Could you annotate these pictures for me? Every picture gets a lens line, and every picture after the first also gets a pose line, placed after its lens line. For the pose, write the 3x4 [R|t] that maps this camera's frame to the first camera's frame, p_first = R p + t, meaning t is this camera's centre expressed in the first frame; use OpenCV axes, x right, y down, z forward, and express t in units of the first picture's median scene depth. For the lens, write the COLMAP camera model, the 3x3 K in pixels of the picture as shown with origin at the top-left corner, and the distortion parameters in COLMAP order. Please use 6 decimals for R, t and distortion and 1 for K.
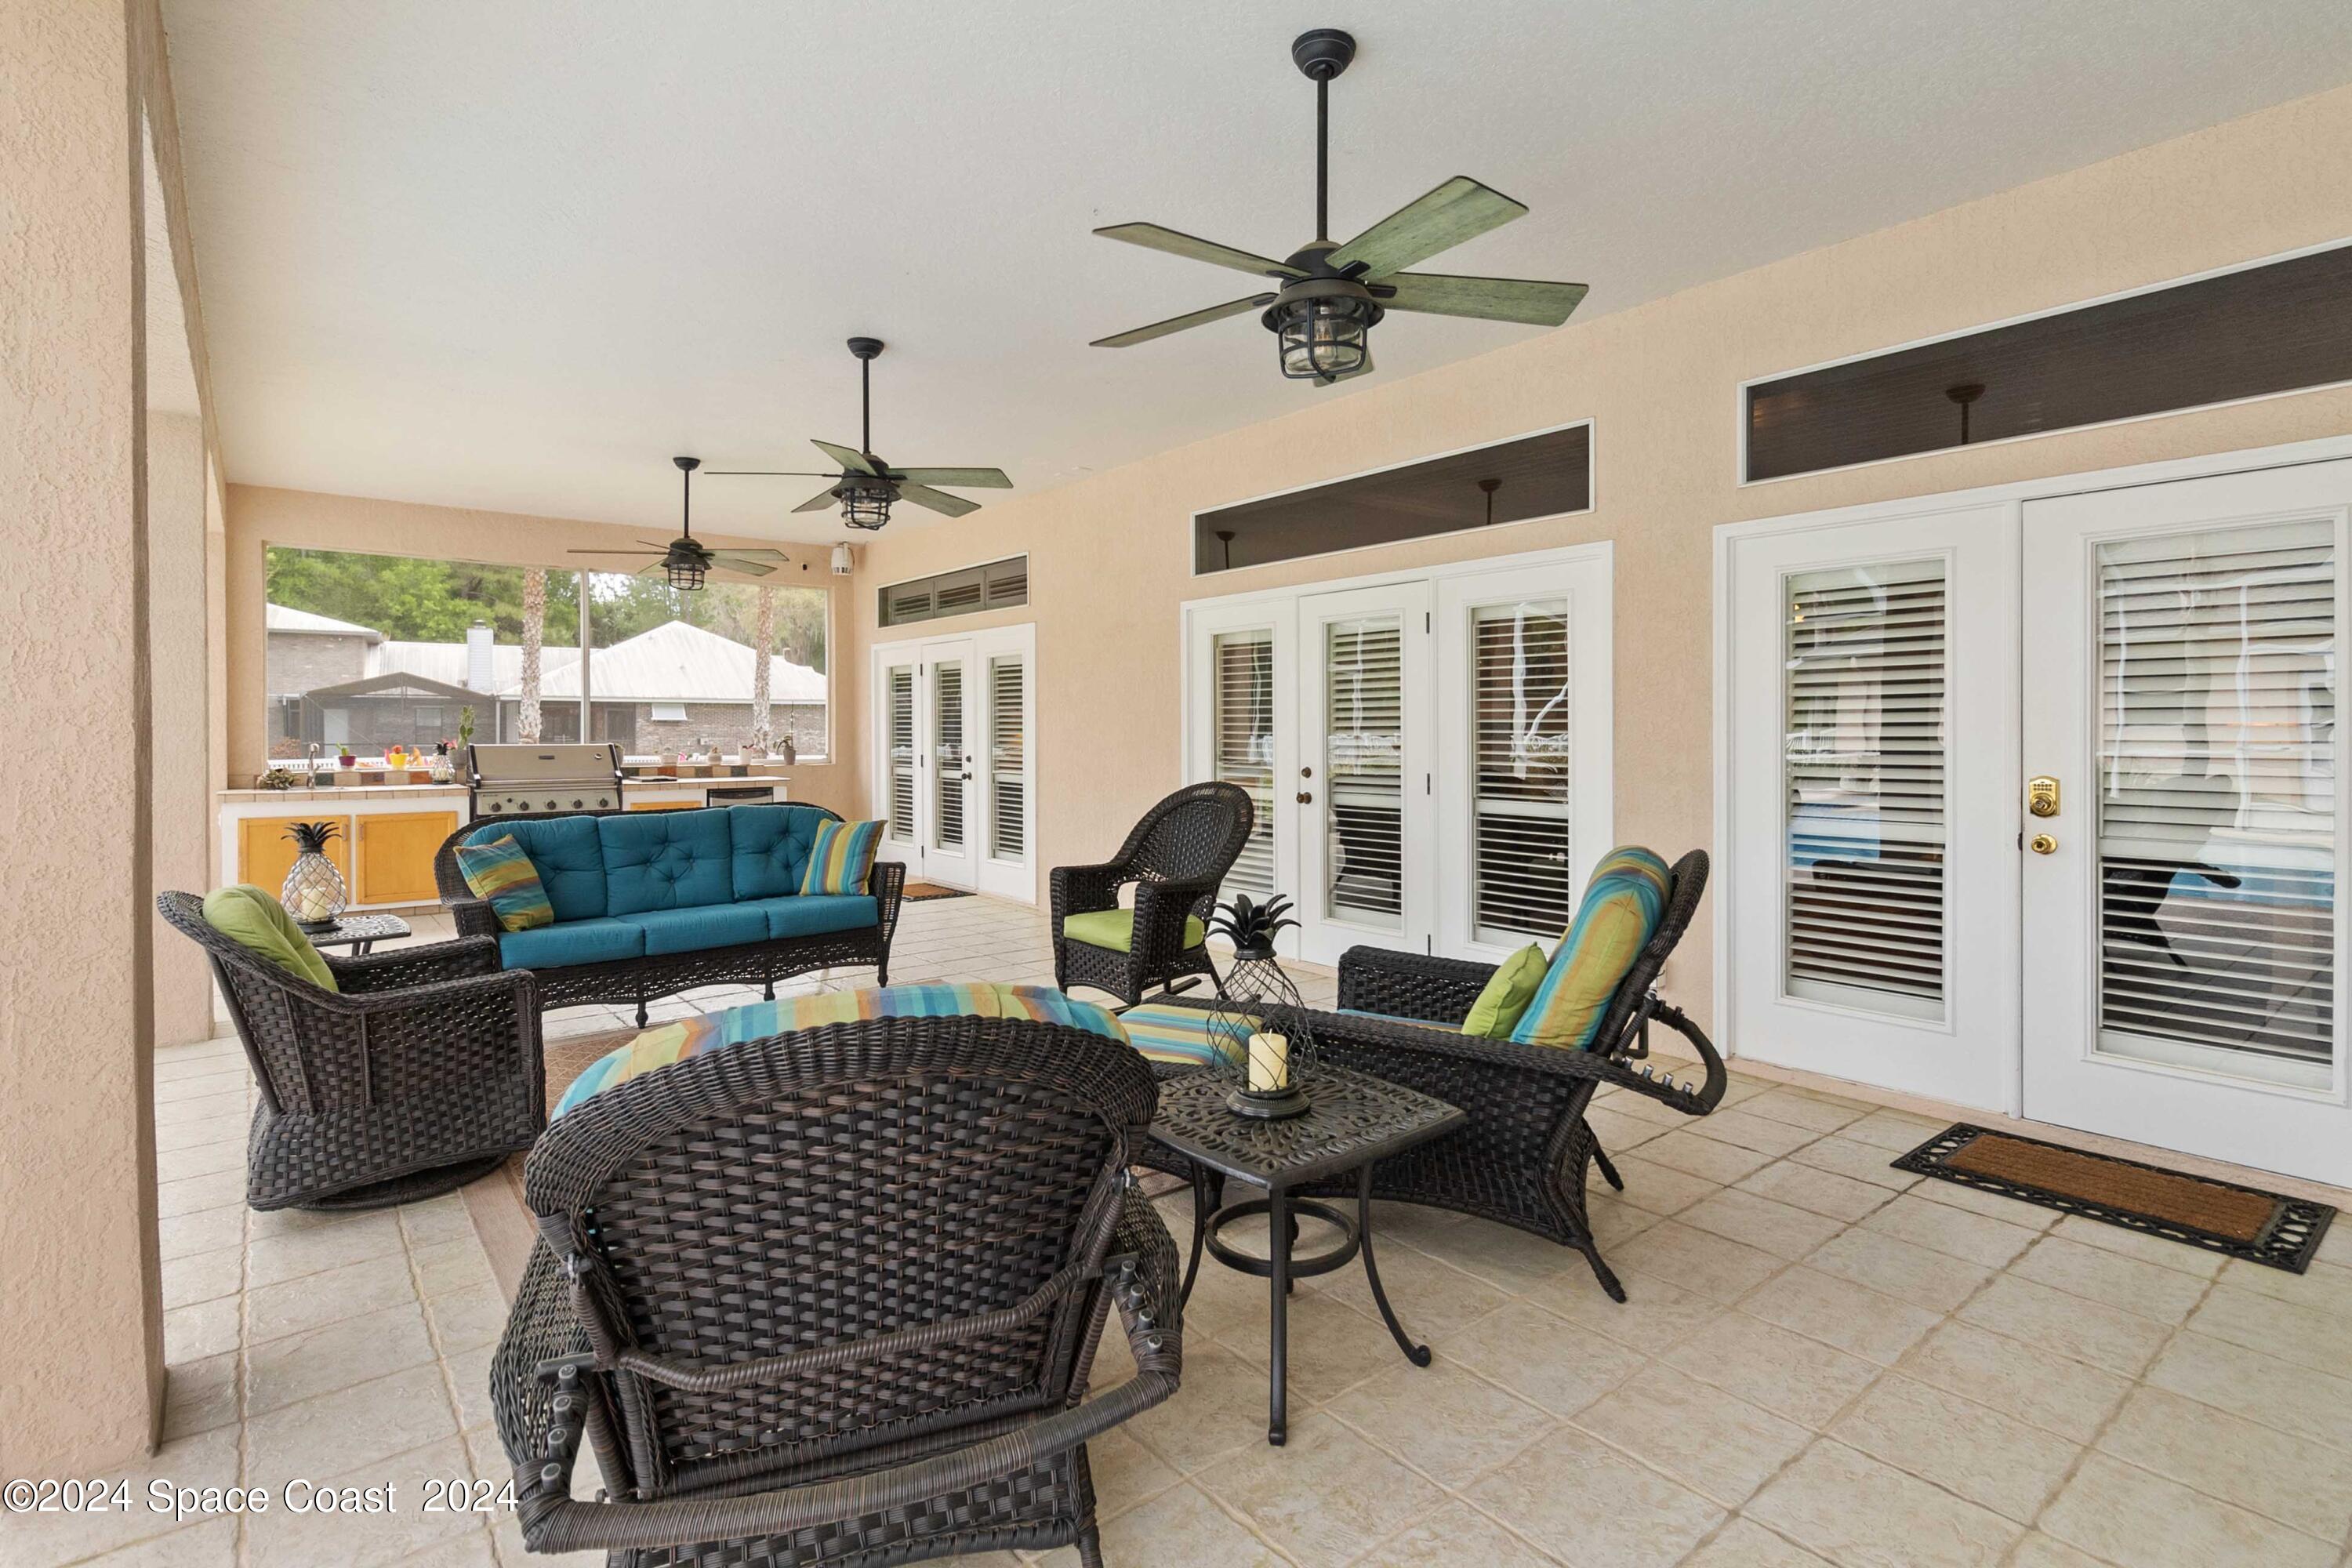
lens RADIAL K [[1142.0, 0, 1168.3], [0, 1142.0, 770.9], [0, 0, 1]] dist [0.002131, 0.000911]
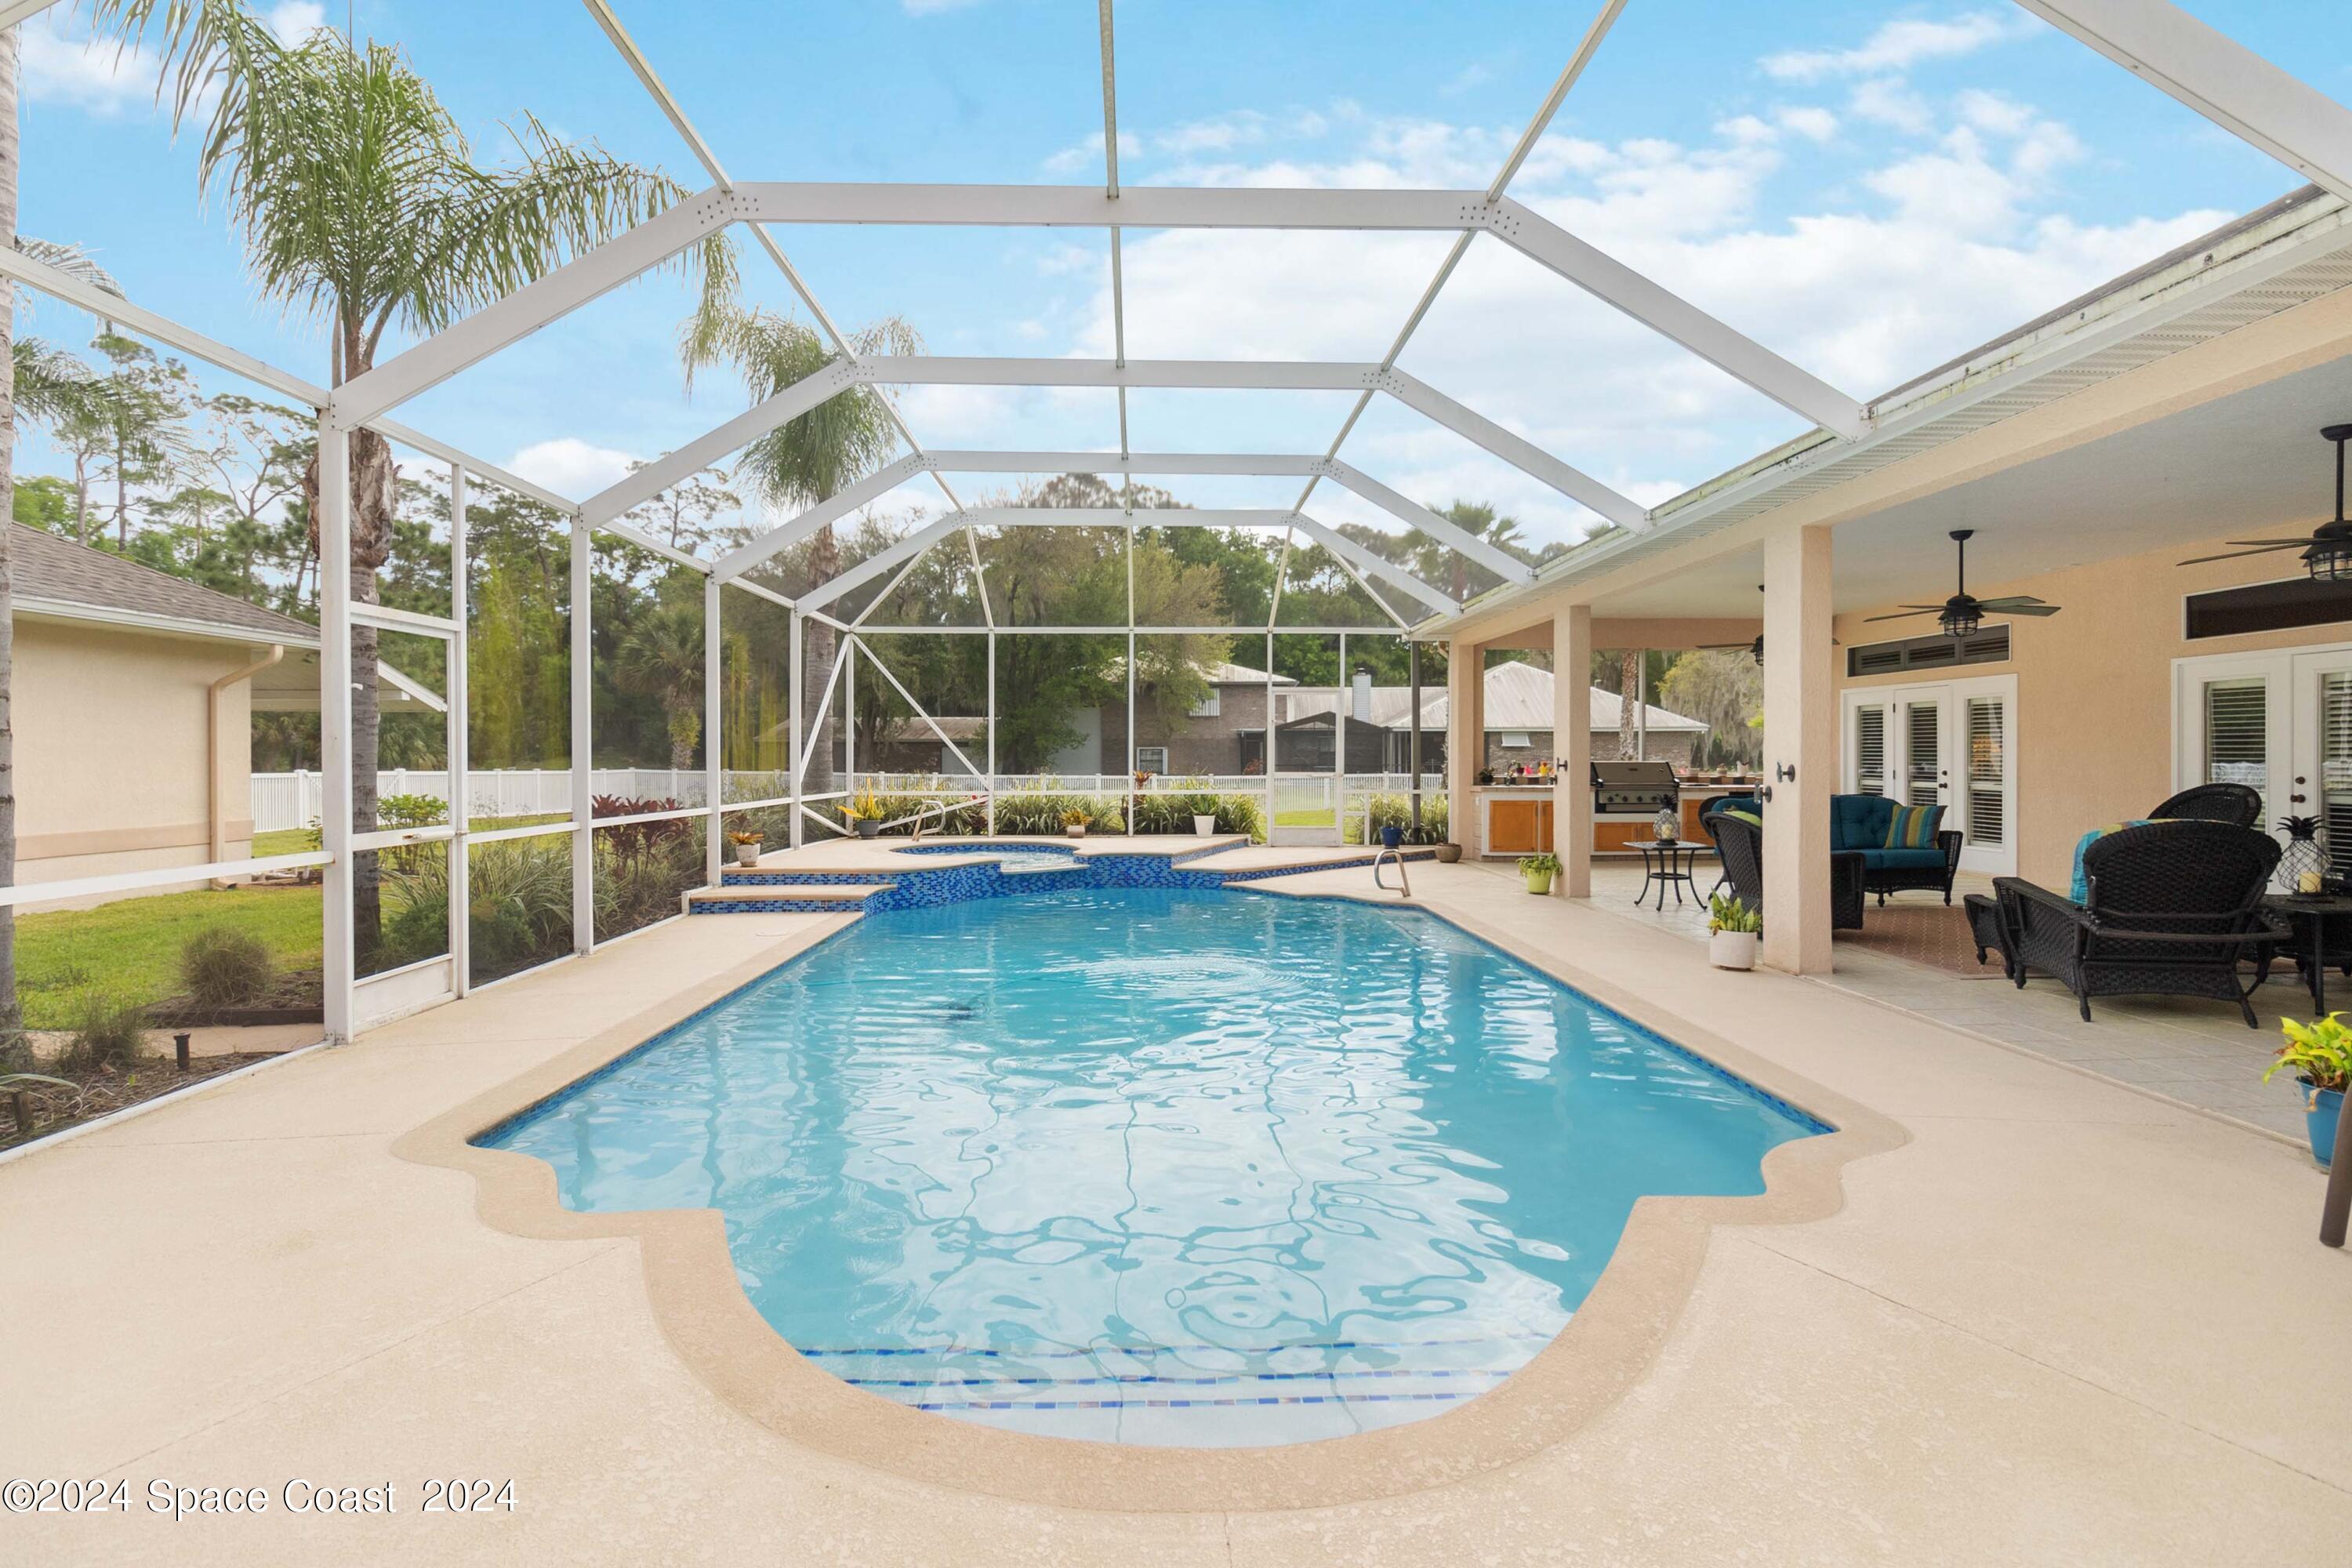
lens RADIAL K [[1142.0, 0, 1181.4], [0, 1142.0, 771.0], [0, 0, 1]] dist [0.002131, 0.000911]
pose [[0.809621, 0.008890, -0.586886, -0.142563], [-0.022501, 0.999620, -0.015898, 0.036429], [0.586522, 0.026077, 0.809514, -0.813292]]
